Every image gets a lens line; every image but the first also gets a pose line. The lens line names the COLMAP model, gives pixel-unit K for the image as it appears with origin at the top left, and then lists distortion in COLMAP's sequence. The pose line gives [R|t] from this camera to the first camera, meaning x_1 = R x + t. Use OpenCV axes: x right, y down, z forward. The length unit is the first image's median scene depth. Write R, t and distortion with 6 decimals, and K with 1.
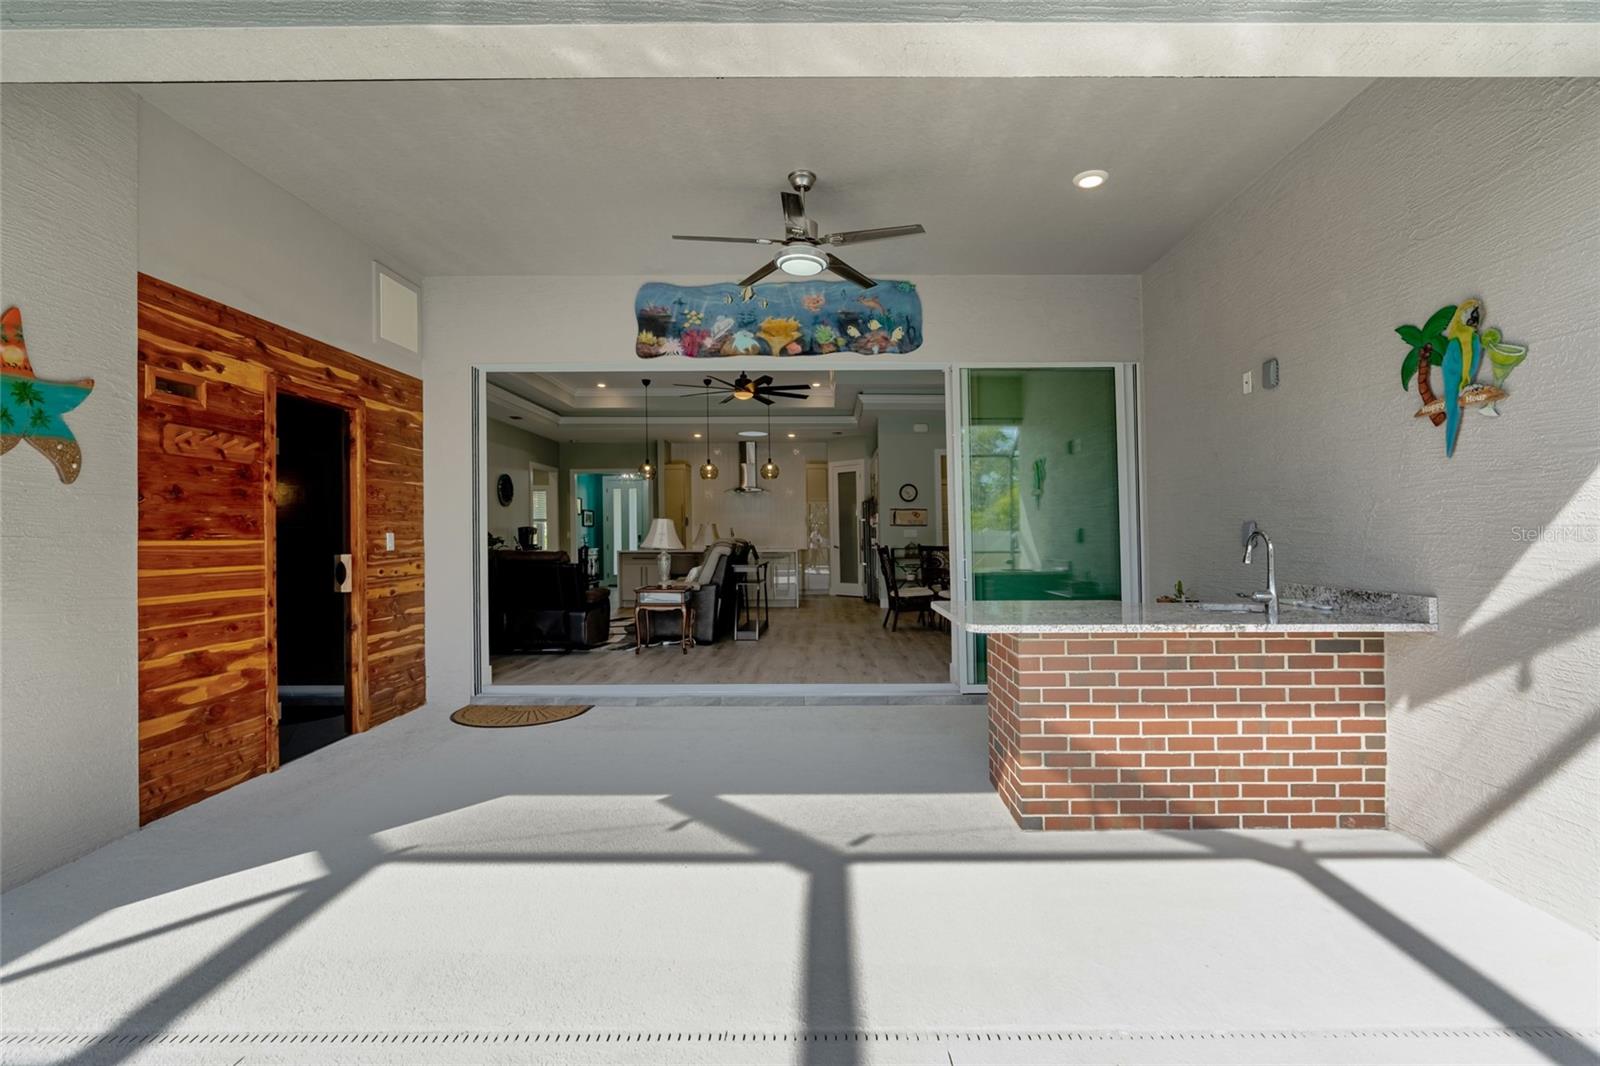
lens RADIAL K [[710.3, 0, 802.2], [0, 710.3, 535.1], [0, 0, 1]] dist [-0.002155, 0.000158]
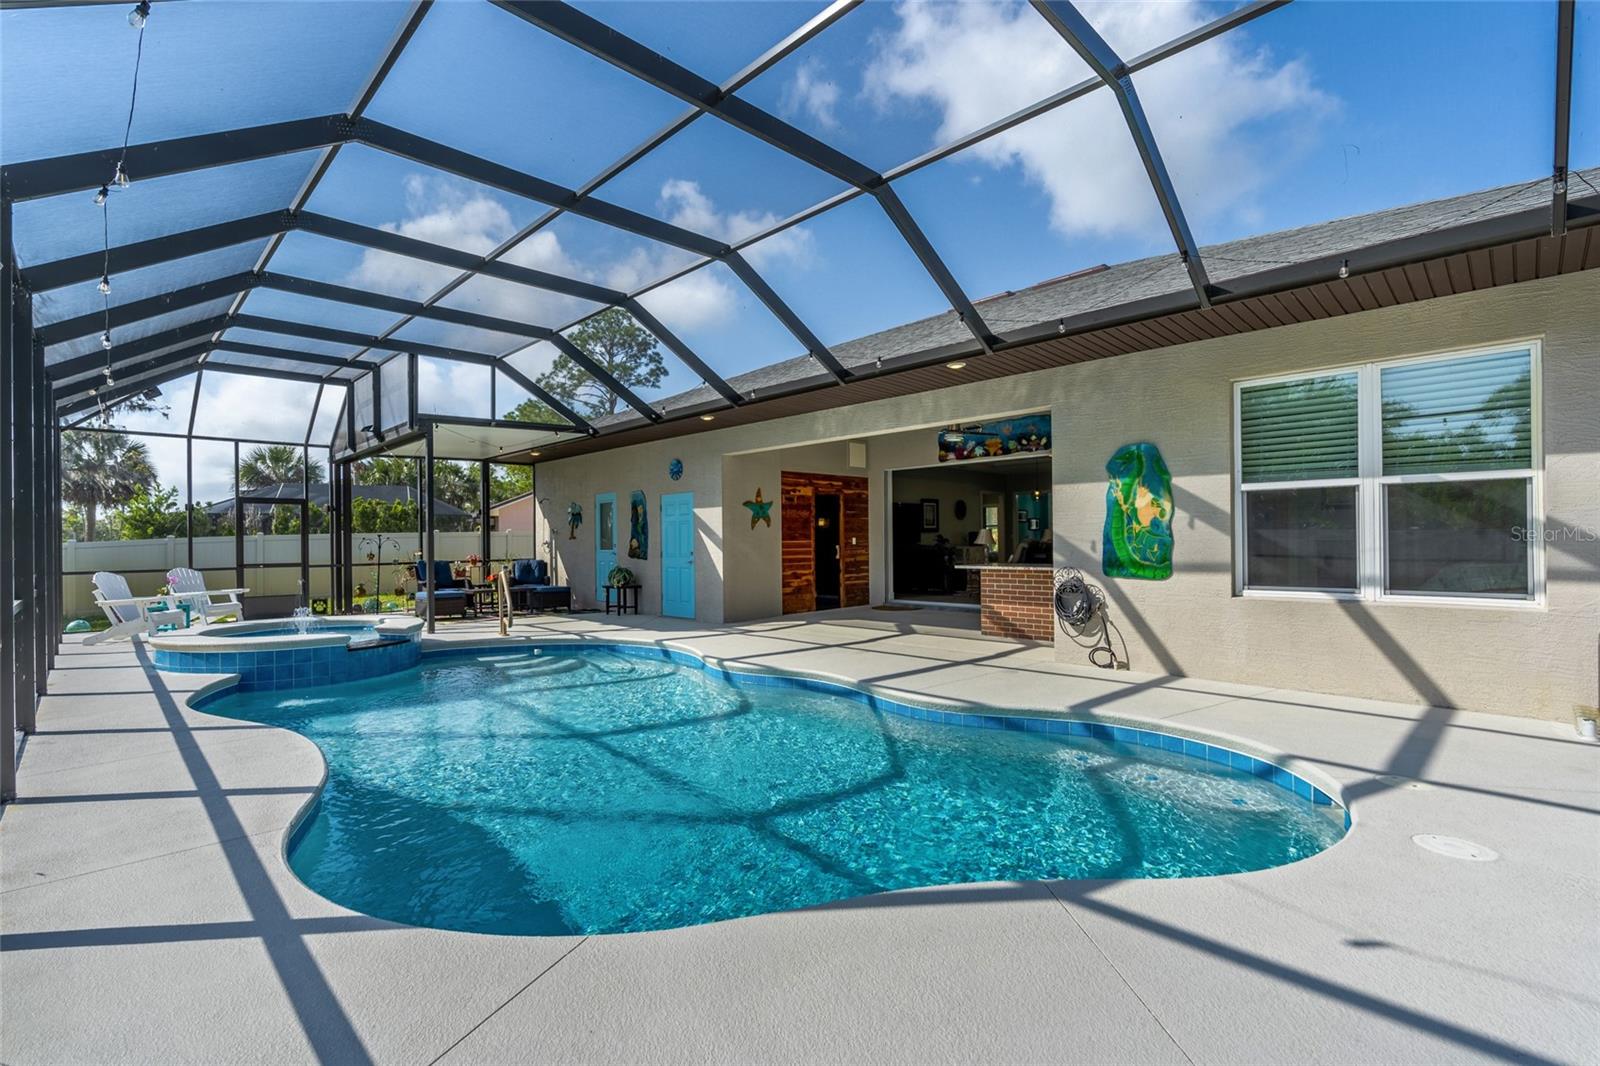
lens RADIAL K [[710.3, 0, 802.2], [0, 710.3, 535.1], [0, 0, 1]] dist [-0.002155, 0.000158]
pose [[0.700926, -0.004996, -0.713217, 1.259440], [0.007949, 0.999968, 0.000807, -0.017452], [0.713190, -0.006235, 0.700943, -1.080500]]
